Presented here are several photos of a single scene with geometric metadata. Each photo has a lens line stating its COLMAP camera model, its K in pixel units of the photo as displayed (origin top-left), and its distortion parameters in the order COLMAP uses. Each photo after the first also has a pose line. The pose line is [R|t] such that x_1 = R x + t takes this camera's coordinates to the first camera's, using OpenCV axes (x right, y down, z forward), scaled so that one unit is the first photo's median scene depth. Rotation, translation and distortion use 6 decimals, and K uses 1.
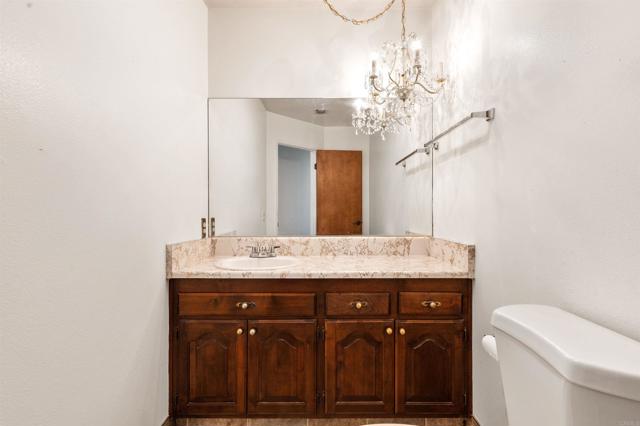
lens RADIAL K [[314.4, 0, 317.6], [0, 314.4, 214.0], [0, 0, 1]] dist [-0.006317, 0.000615]
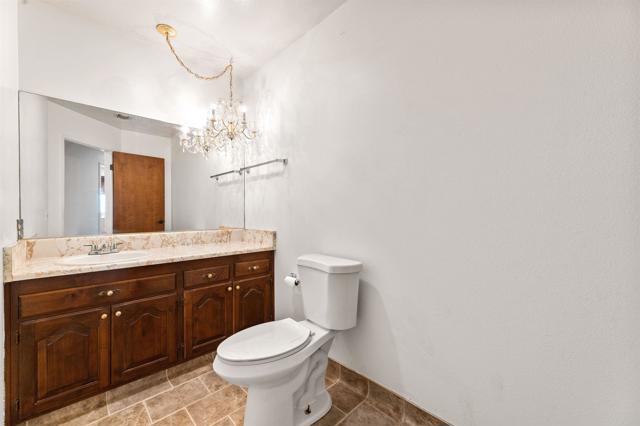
lens RADIAL K [[256.5, 0, 322.3], [0, 256.5, 213.0], [0, 0, 1]] dist [0.000875, -0.000452]
pose [[0.719920, -0.002312, 0.694053, -0.312918], [0.003433, 0.999994, -0.000230, -0.003733], [-0.694048, 0.002548, 0.719924, -0.233249]]
